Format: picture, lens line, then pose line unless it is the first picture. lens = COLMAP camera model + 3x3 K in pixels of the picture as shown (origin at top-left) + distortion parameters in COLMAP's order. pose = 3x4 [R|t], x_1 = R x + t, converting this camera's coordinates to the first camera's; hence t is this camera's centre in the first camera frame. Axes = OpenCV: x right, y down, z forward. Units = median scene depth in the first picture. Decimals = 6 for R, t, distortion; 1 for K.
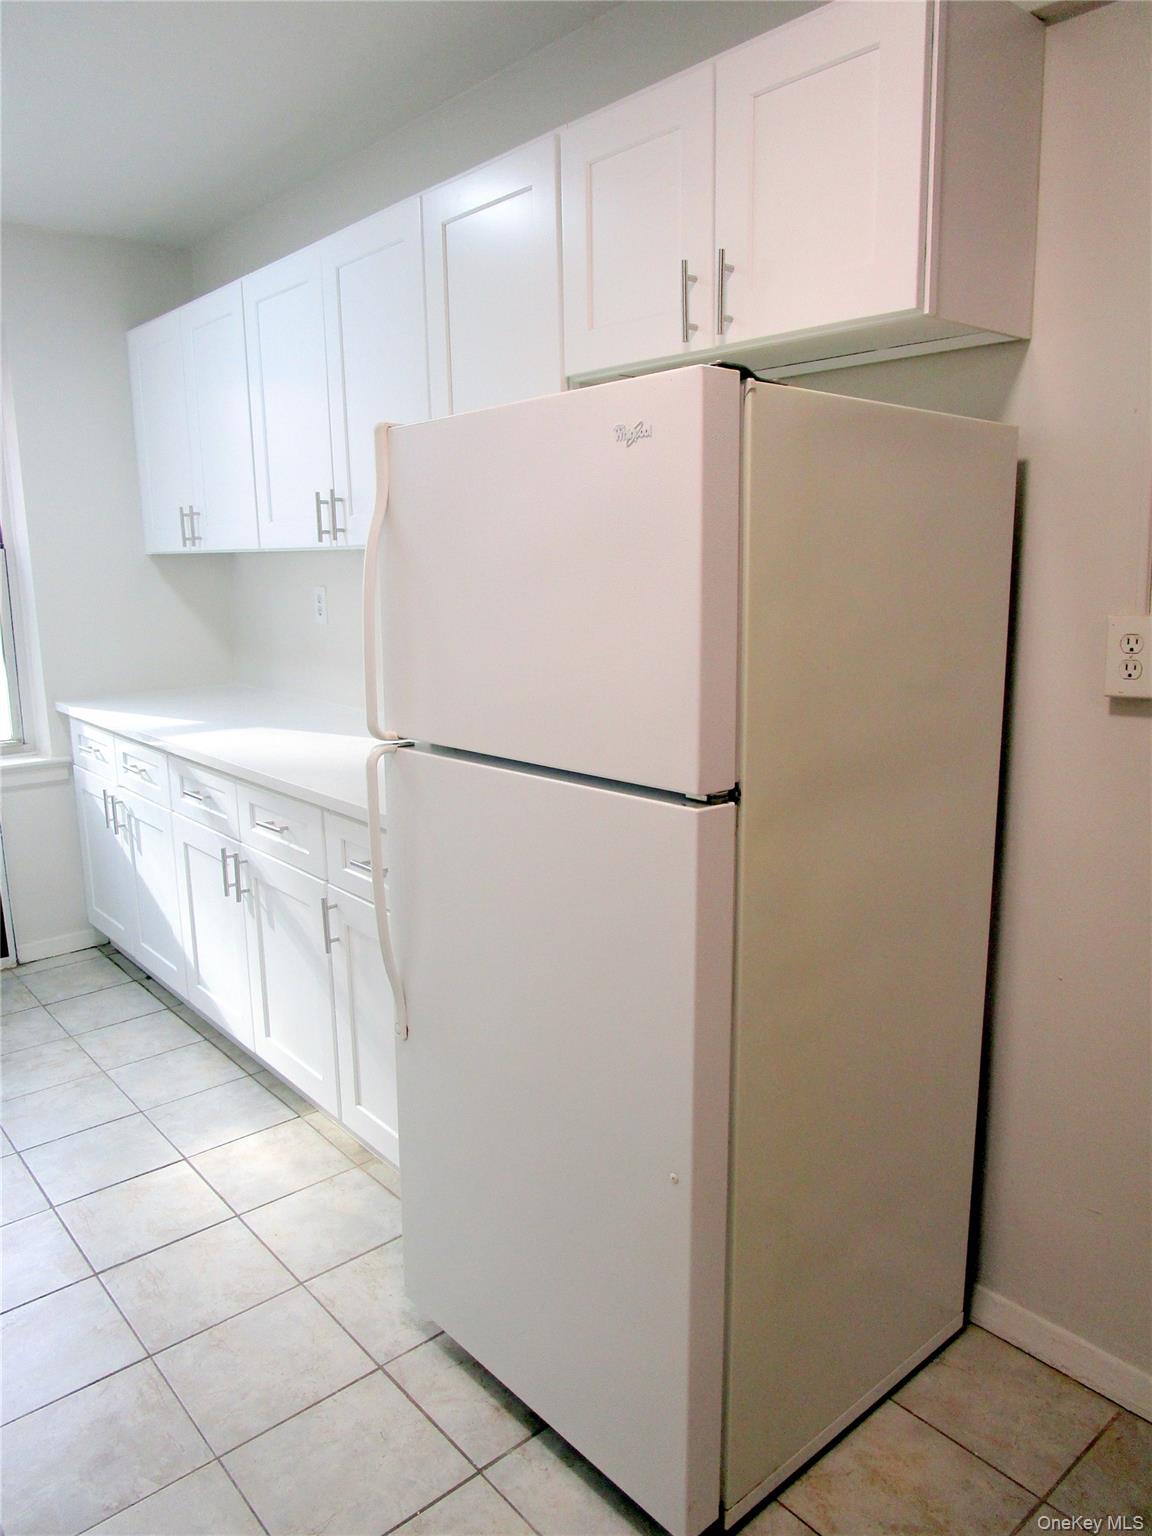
lens RADIAL K [[1098.6, 0, 578.4], [0, 1098.6, 766.4], [0, 0, 1]] dist [-0.037501, 0.021422]
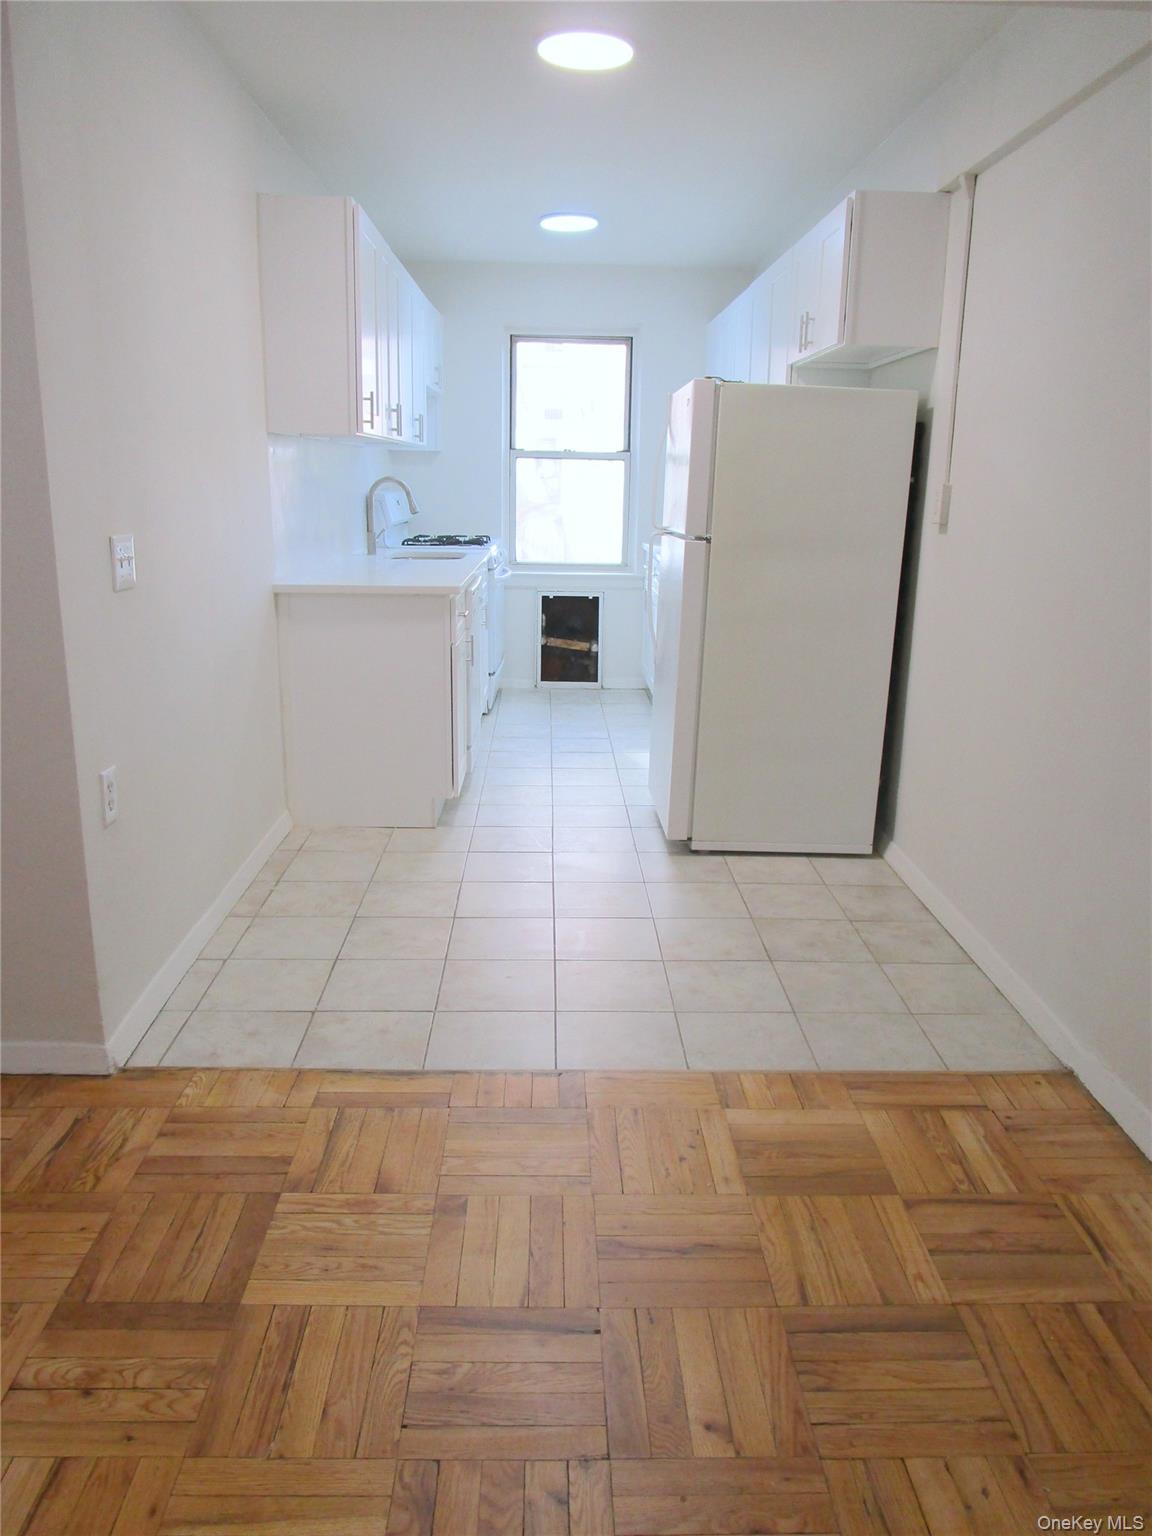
lens RADIAL K [[1098.6, 0, 578.4], [0, 1098.6, 766.4], [0, 0, 1]] dist [-0.037501, 0.021422]
pose [[0.782479, 0.188090, -0.593590, 1.025119], [-0.148410, 0.982149, 0.115577, 0.197180], [0.604733, -0.002342, 0.796425, -0.845694]]
